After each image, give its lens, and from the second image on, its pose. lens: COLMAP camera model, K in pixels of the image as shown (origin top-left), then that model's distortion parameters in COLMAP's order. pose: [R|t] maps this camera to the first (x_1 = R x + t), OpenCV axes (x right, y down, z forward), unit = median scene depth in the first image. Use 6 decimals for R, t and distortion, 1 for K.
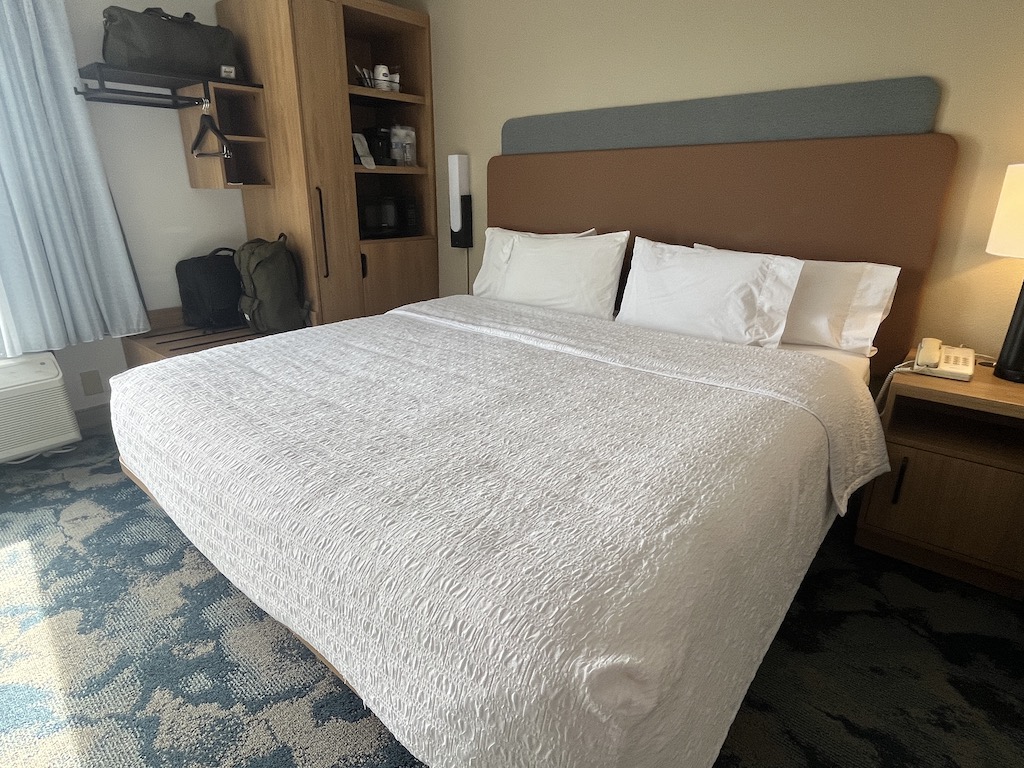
lens RADIAL K [[559.3, 0, 511.1], [0, 559.3, 379.7], [0, 0, 1]] dist [0.000328, 0.000284]
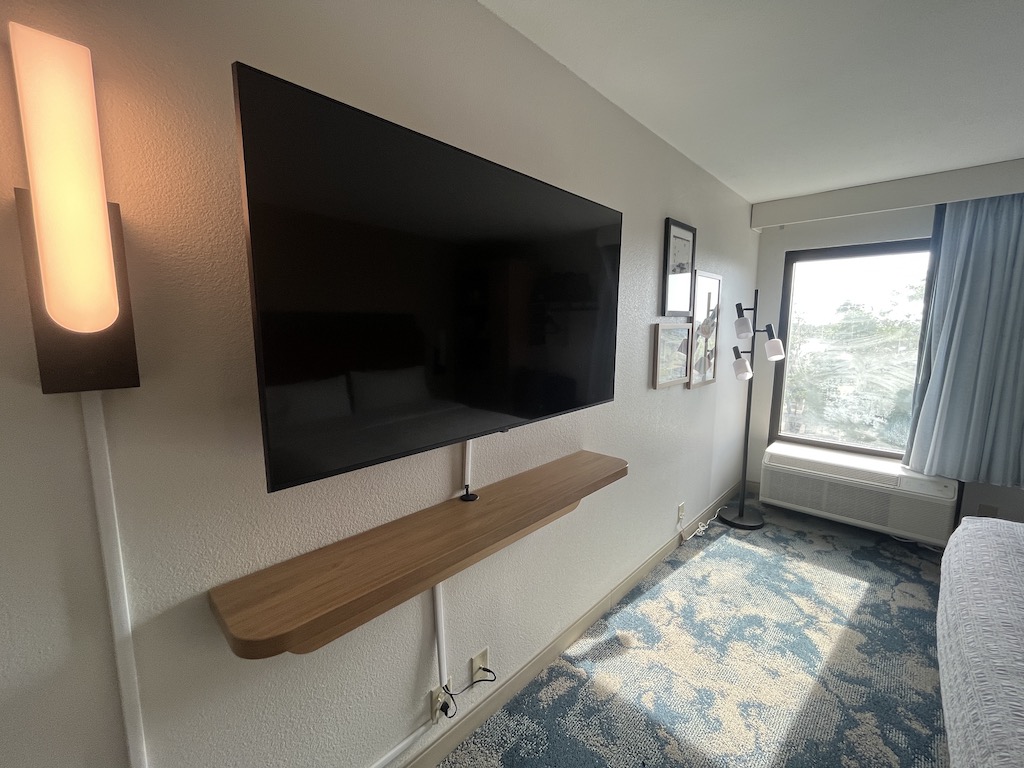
lens RADIAL K [[419.1, 0, 503.6], [0, 419.1, 383.2], [0, 0, 1]] dist [-0.007585, 0.000896]
pose [[-0.069335, 0.142330, -0.987388, 0.236431], [-0.329306, 0.931024, 0.157330, -0.069137], [0.941674, 0.336061, -0.017683, -0.117861]]
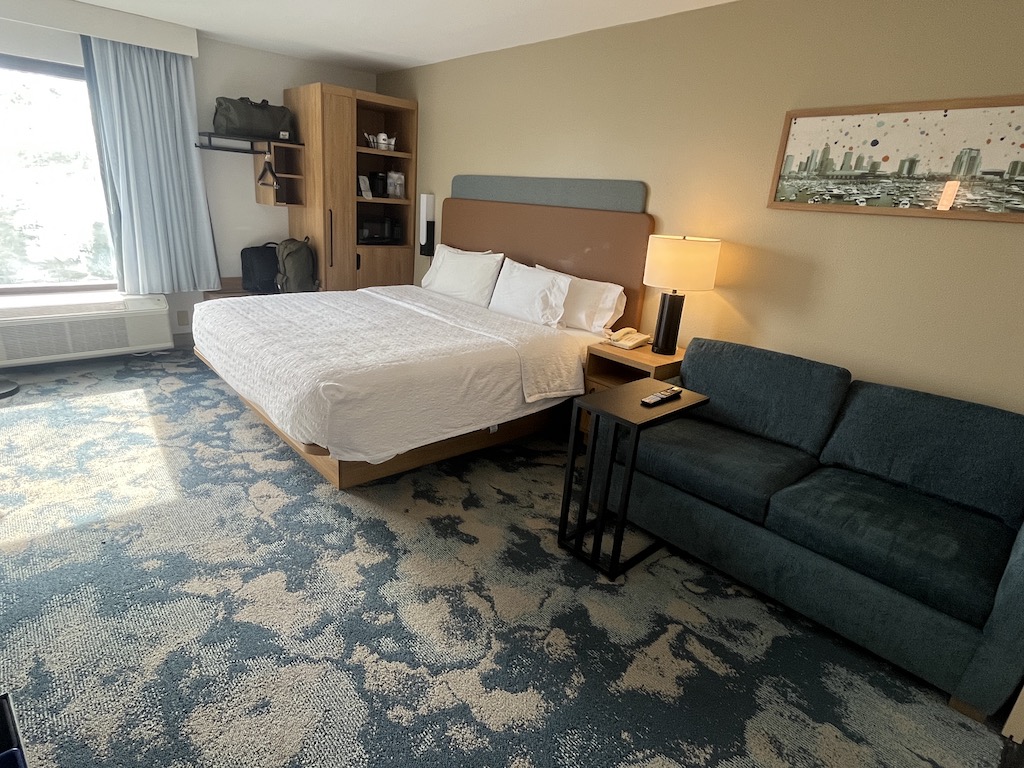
lens RADIAL K [[559.3, 0, 513.5], [0, 559.3, 384.9], [0, 0, 1]] dist [0.000328, 0.000284]
pose [[0.988785, 0.111718, -0.099116, 0.444847], [-0.113239, 0.993519, -0.009841, 0.125043], [0.097374, 0.020954, 0.995027, -0.605187]]
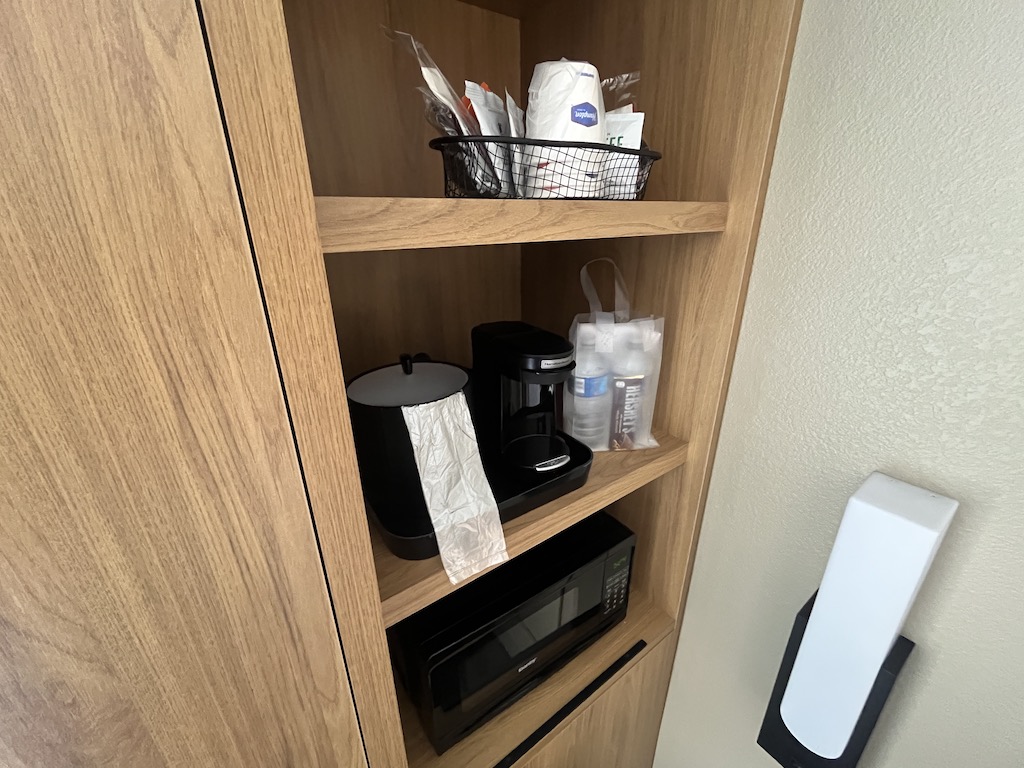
lens RADIAL K [[419.1, 0, 507.4], [0, 419.1, 380.7], [0, 0, 1]] dist [-0.007585, 0.000896]
pose [[0.963348, 0.090017, -0.252702, -0.259348], [-0.078633, 0.995396, 0.054814, -0.579928], [0.256472, -0.032935, 0.965990, 1.075166]]
